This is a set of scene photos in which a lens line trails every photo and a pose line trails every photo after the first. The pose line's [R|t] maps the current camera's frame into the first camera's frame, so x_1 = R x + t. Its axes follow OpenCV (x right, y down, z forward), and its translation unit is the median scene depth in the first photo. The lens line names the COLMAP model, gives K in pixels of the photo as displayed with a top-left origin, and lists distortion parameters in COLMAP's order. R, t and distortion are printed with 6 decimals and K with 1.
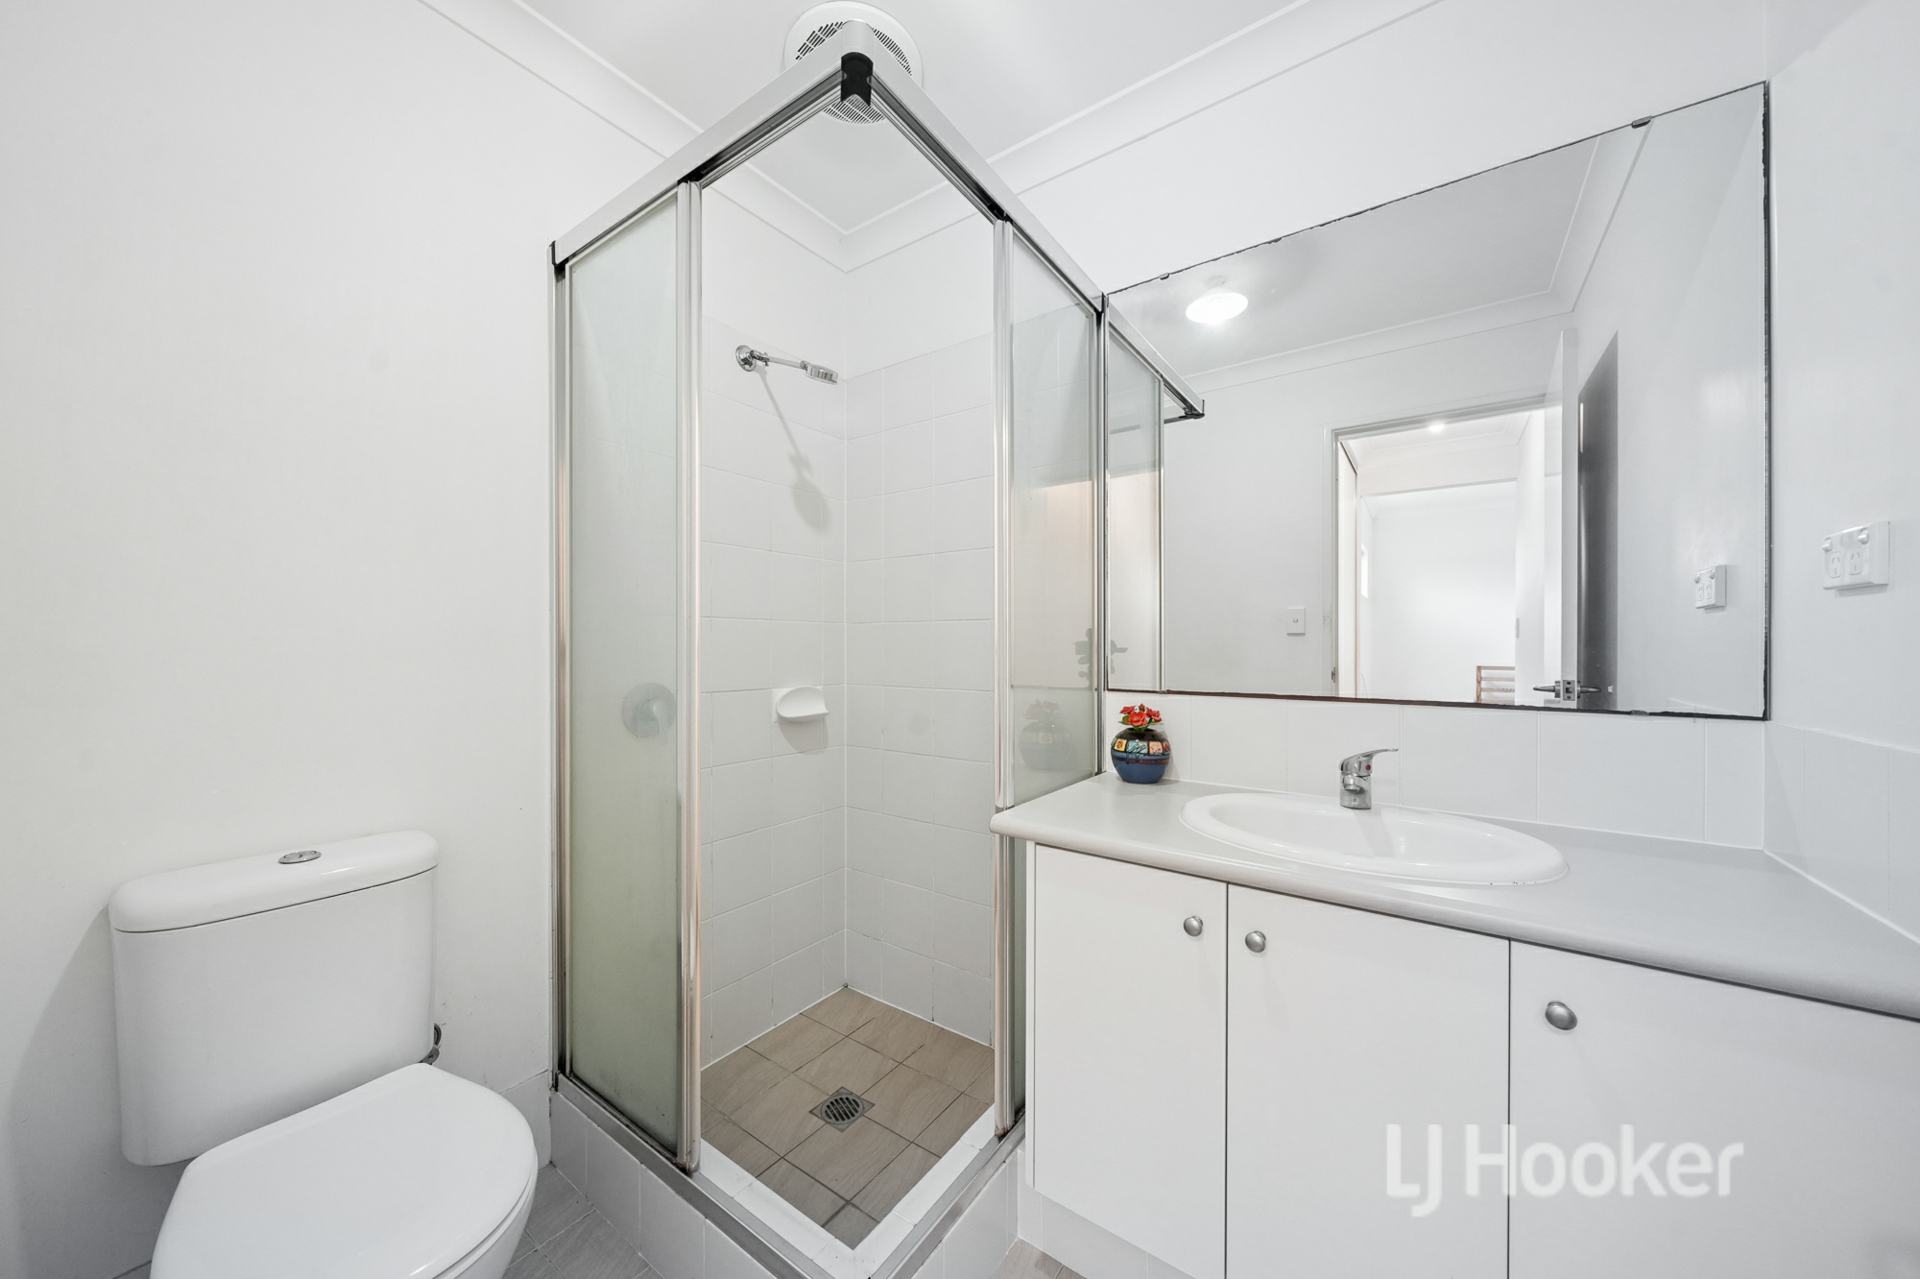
lens RADIAL K [[656.1, 0, 950.4], [0, 656.1, 639.0], [0, 0, 1]] dist [0.000148, -0.000229]
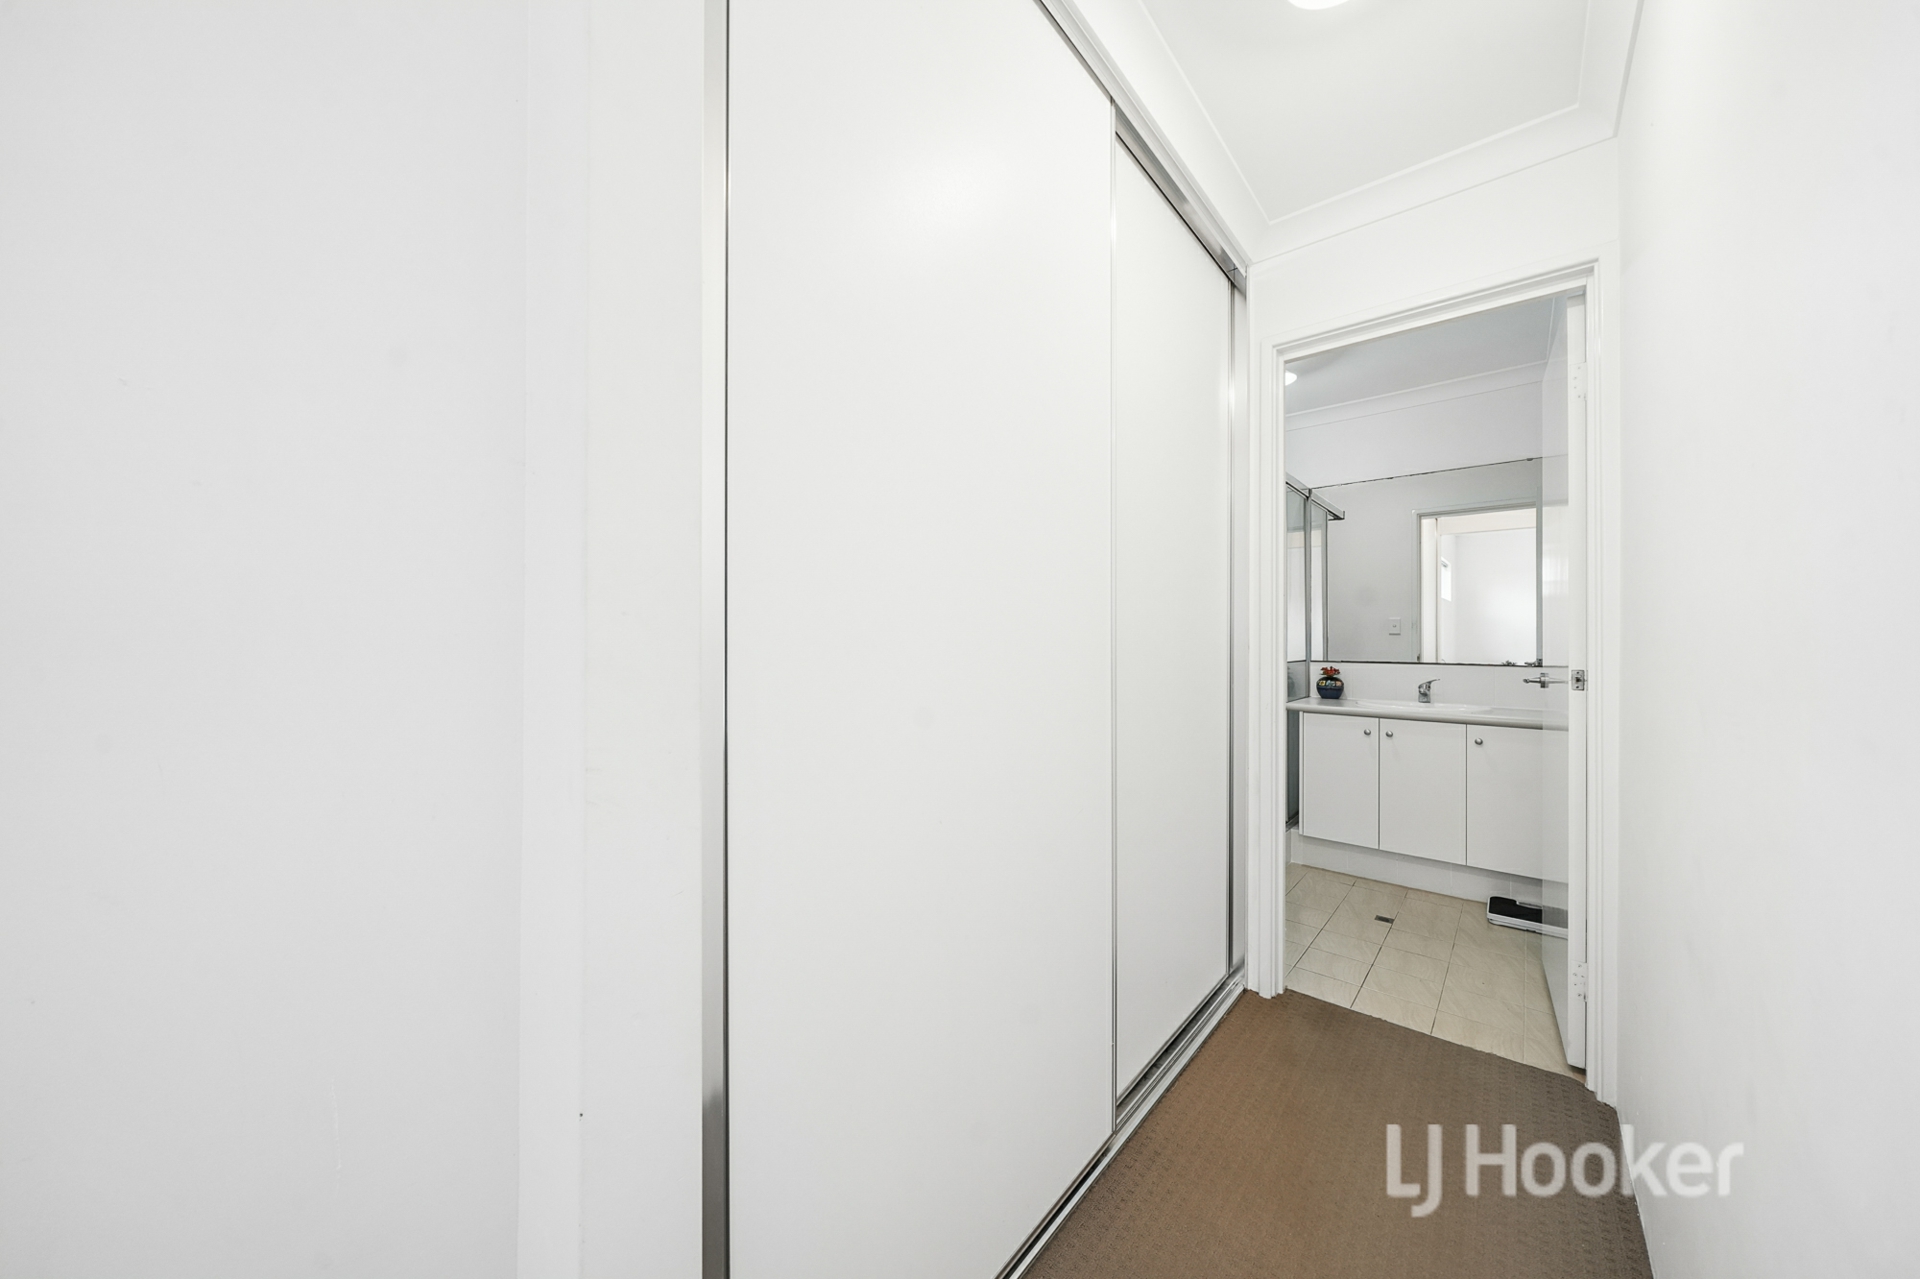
lens RADIAL K [[656.1, 0, 950.4], [0, 656.1, 639.0], [0, 0, 1]] dist [0.000148, -0.000229]
pose [[0.995318, -0.006700, -0.096419, -0.867071], [0.007989, 0.999884, 0.012989, -0.042595], [0.096321, -0.013699, 0.995256, -1.527830]]
